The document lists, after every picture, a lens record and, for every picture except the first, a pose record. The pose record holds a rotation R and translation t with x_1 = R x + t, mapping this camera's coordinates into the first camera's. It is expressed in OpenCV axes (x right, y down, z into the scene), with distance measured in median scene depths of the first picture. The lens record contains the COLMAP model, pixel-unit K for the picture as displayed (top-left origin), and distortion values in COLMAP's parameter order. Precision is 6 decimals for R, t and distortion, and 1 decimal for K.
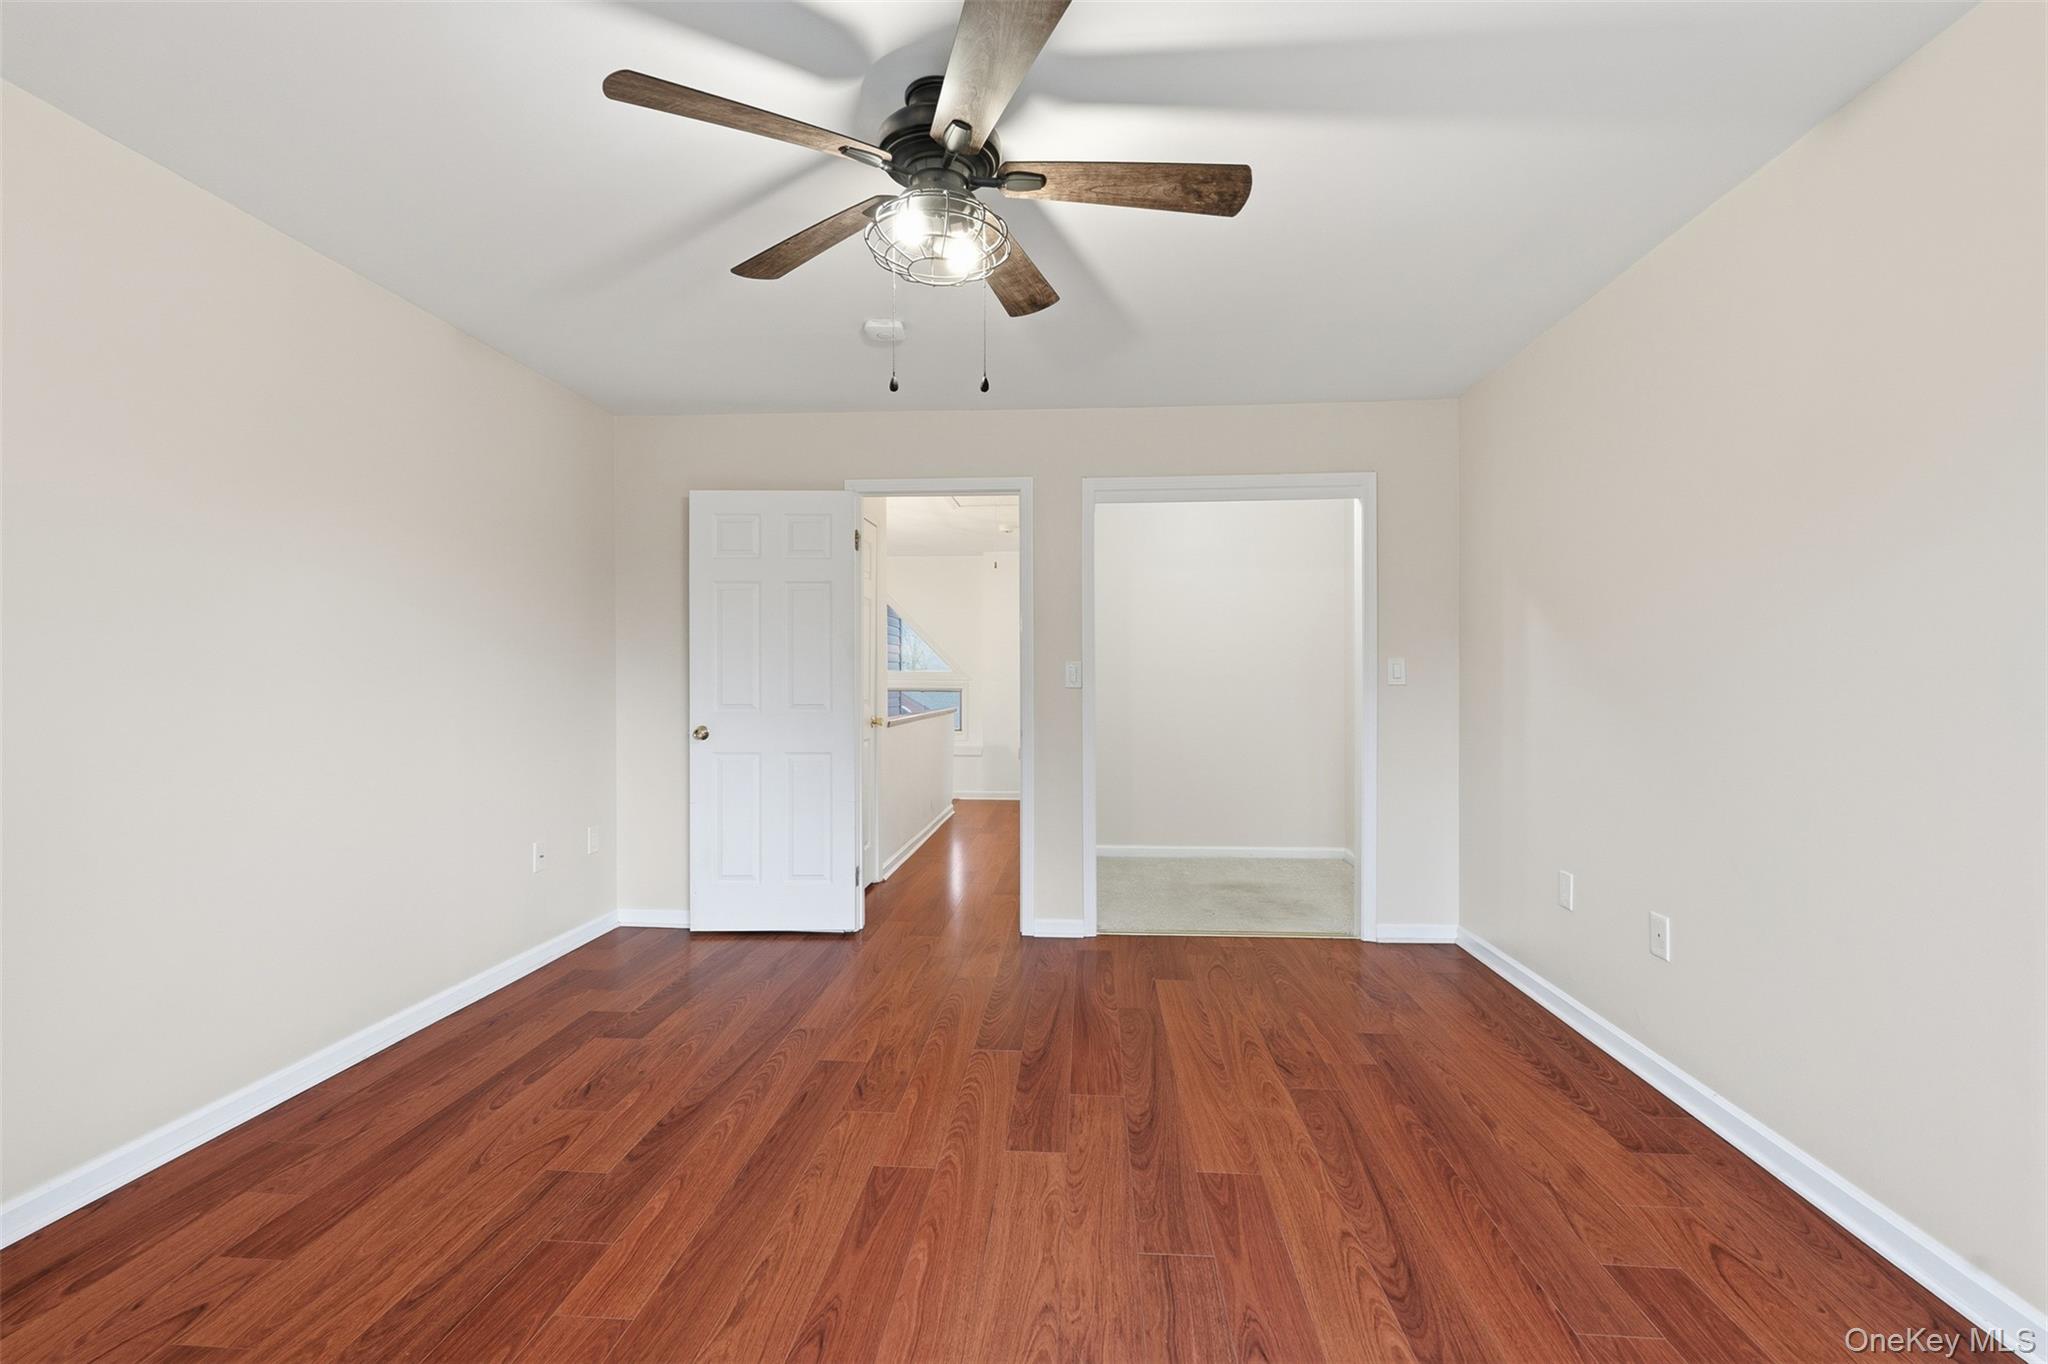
lens RADIAL K [[911.2, 0, 1024.0], [0, 911.2, 682.0], [0, 0, 1]] dist [-0.000828, -0.000334]
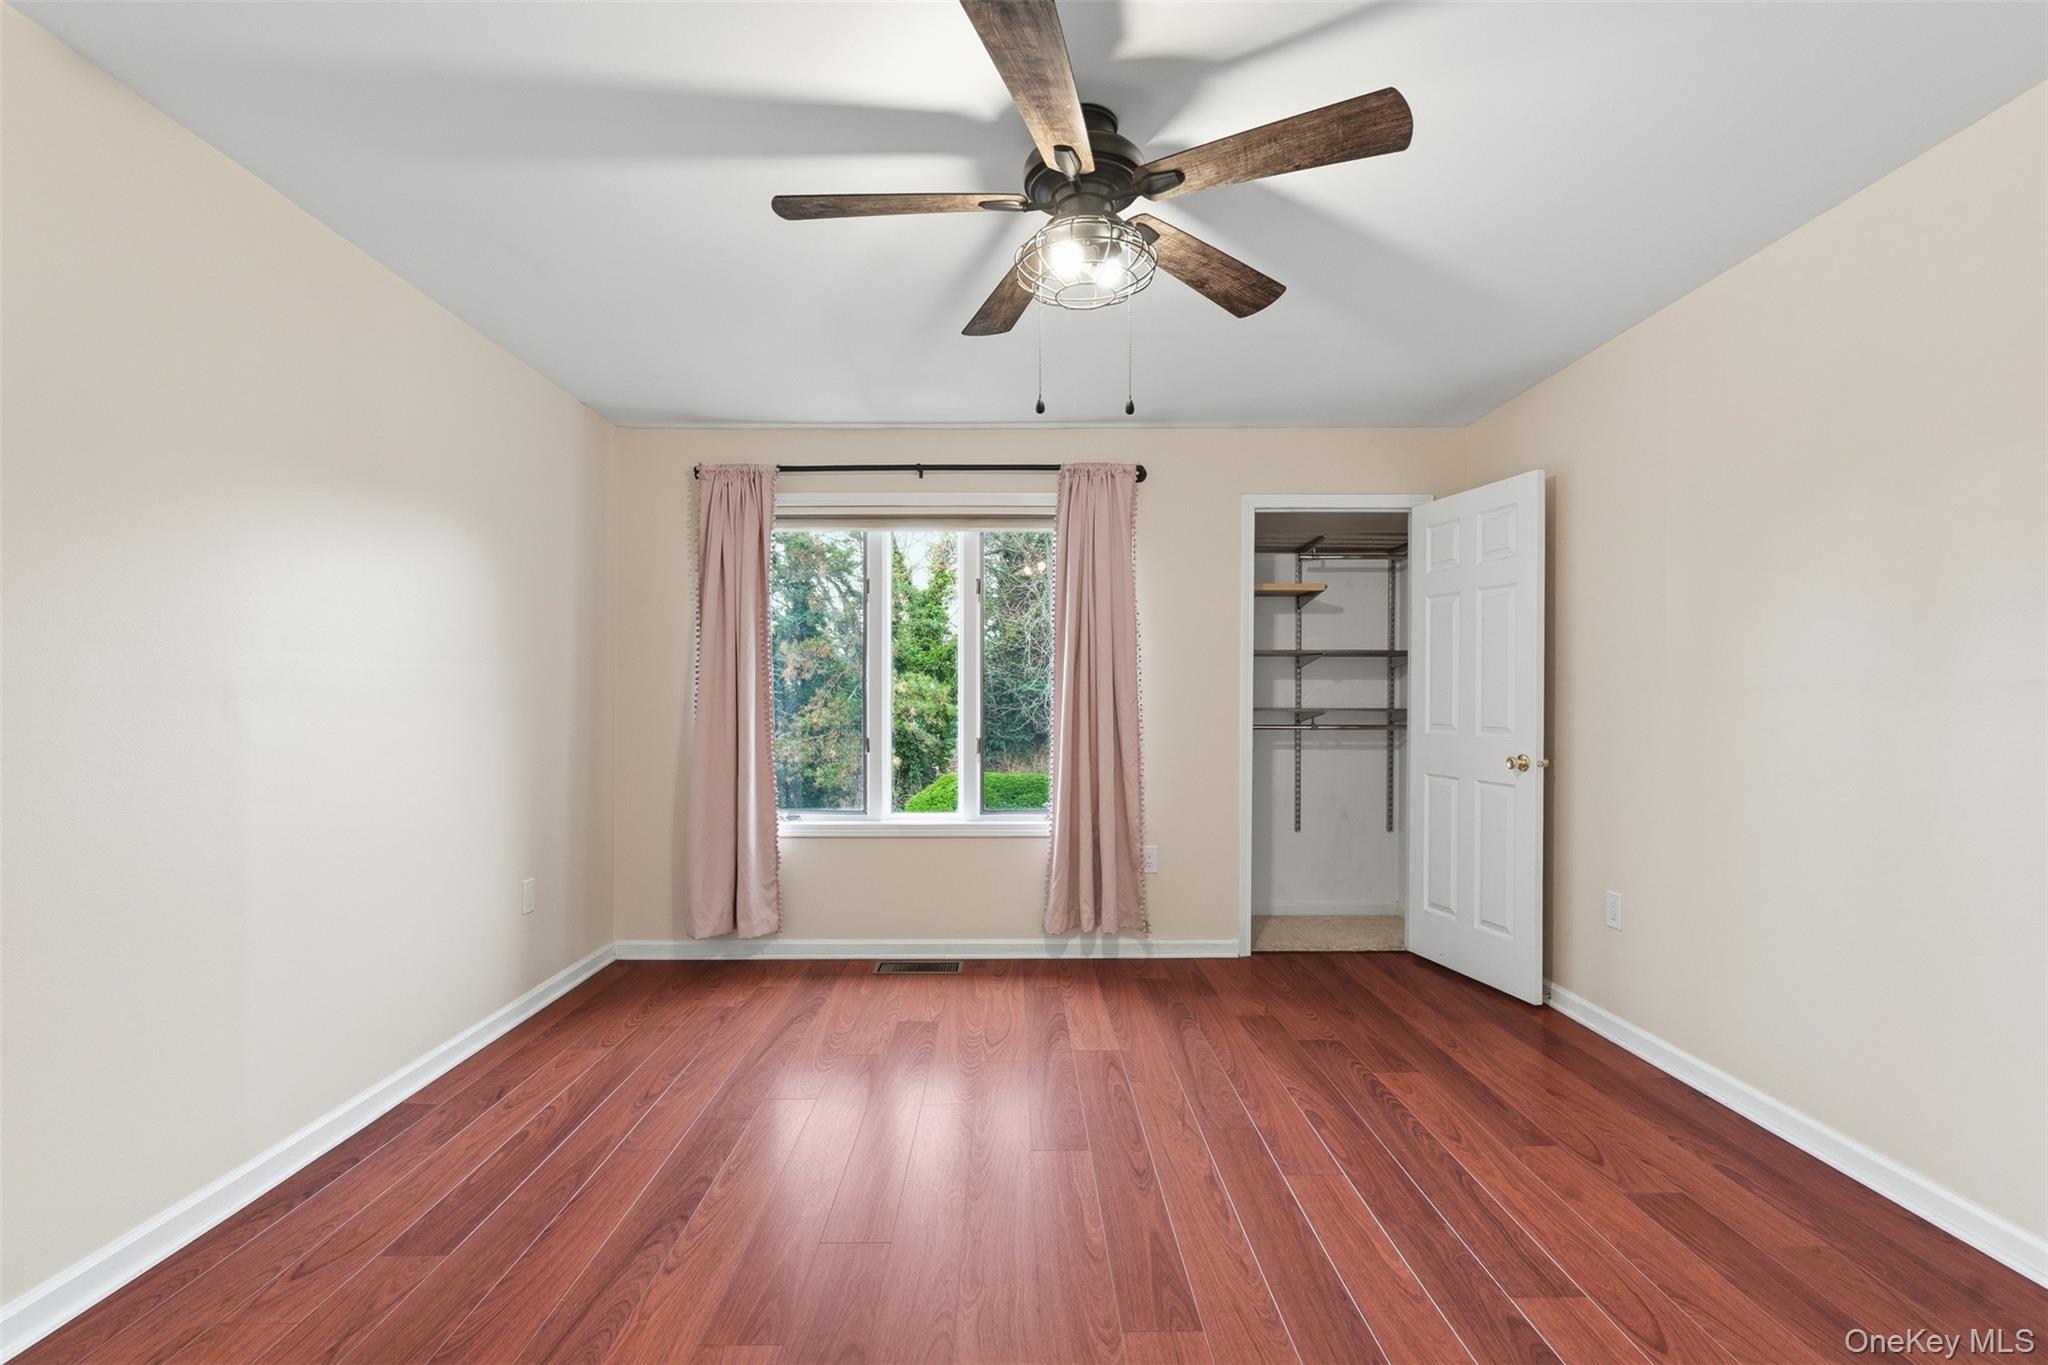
lens RADIAL K [[945.2, 0, 1028.8], [0, 945.2, 698.2], [0, 0, 1]] dist [-0.000968, 0.000365]
pose [[-0.995711, -0.001793, -0.092497, 0.066181], [-0.002260, 0.999985, 0.004951, -0.010142], [0.092487, 0.005139, -0.995701, 2.055480]]
